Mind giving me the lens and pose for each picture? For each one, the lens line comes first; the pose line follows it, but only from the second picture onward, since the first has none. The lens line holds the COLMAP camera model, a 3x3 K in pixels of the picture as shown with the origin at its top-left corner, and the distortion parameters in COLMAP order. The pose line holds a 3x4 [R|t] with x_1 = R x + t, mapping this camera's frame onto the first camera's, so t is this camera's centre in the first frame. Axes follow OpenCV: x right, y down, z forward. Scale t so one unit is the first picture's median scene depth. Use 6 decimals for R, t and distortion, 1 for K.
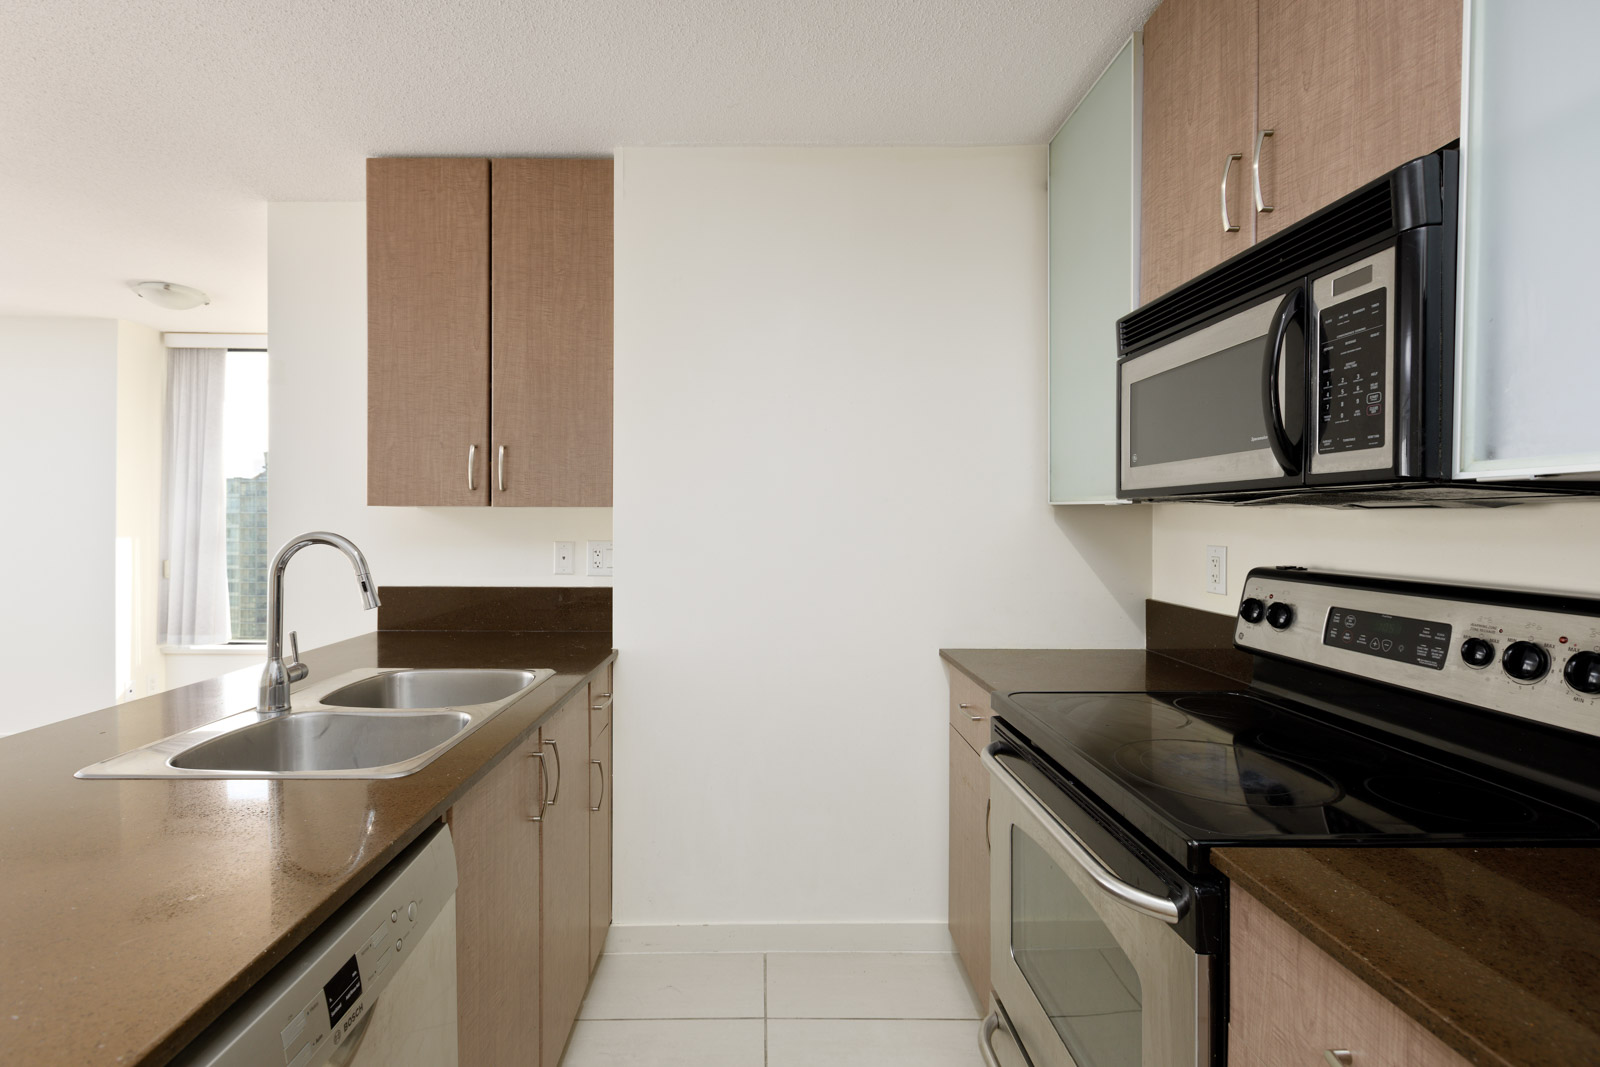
lens RADIAL K [[694.4, 0, 724.3], [0, 694.4, 522.3], [0, 0, 1]] dist [0.000713, -0.003394]
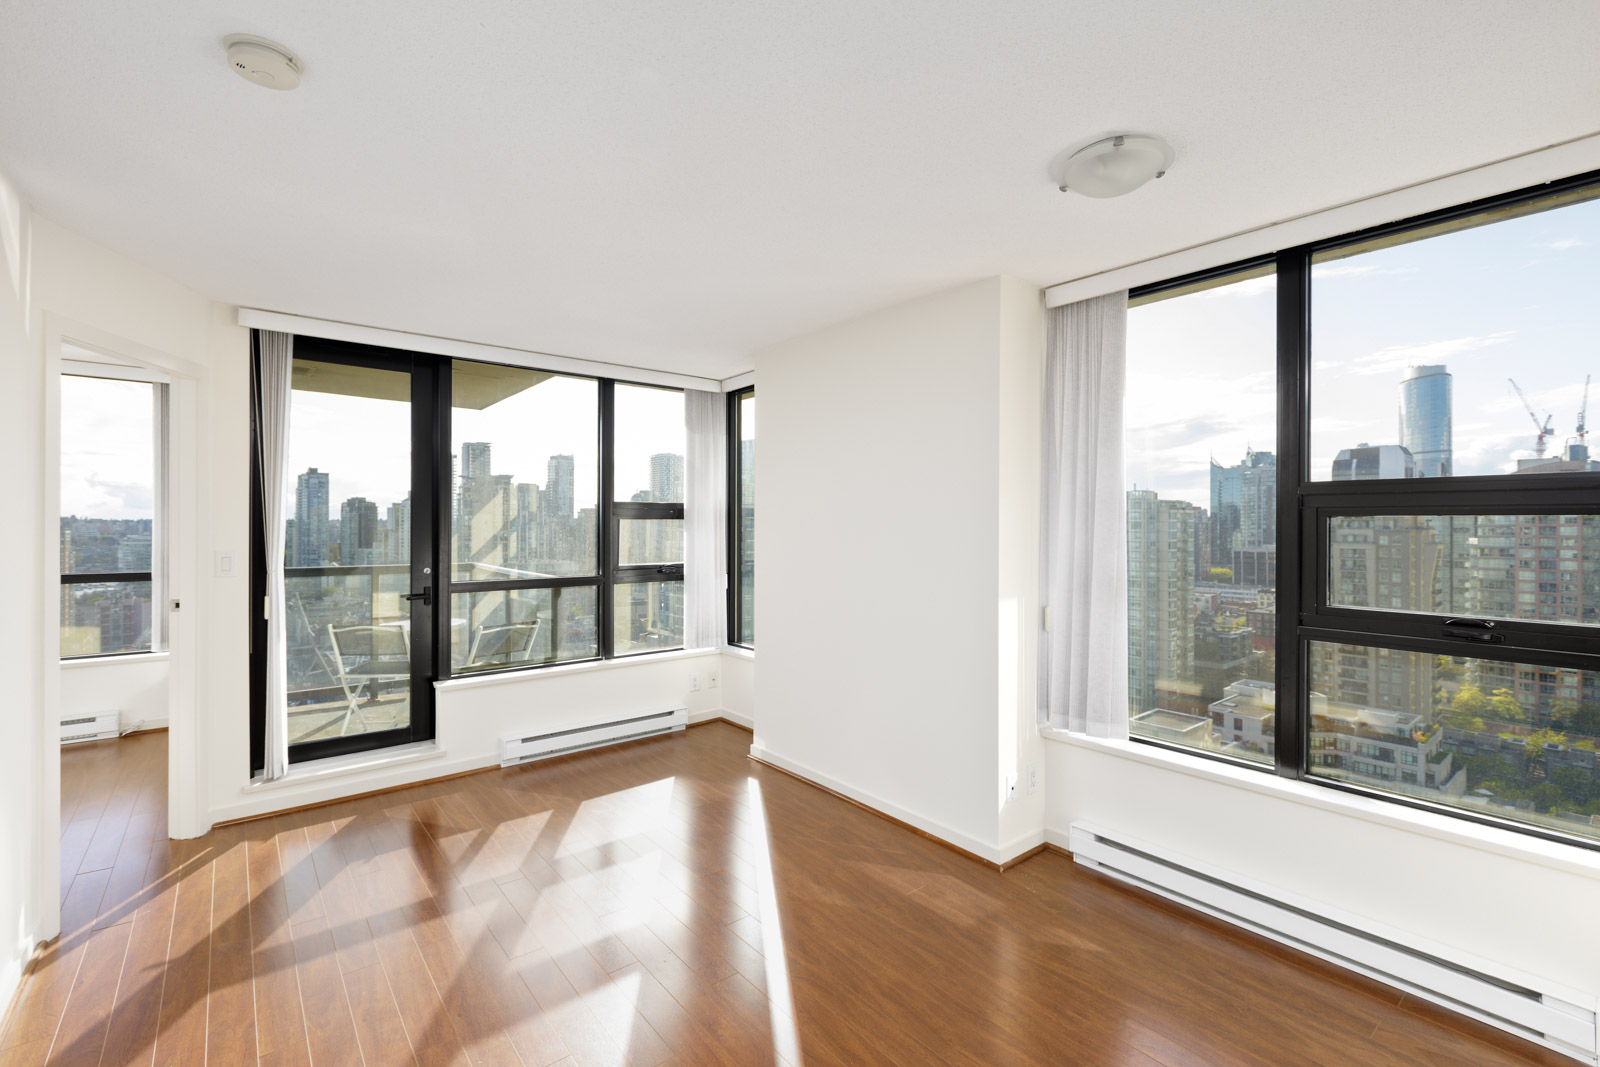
lens RADIAL K [[694.4, 0, 801.0], [0, 694.4, 525.6], [0, 0, 1]] dist [0.000713, -0.003394]
pose [[0.635280, -0.005630, -0.772261, -0.412565], [0.000439, 0.999976, -0.006929, -0.024001], [0.772282, 0.004063, 0.635267, 0.349367]]
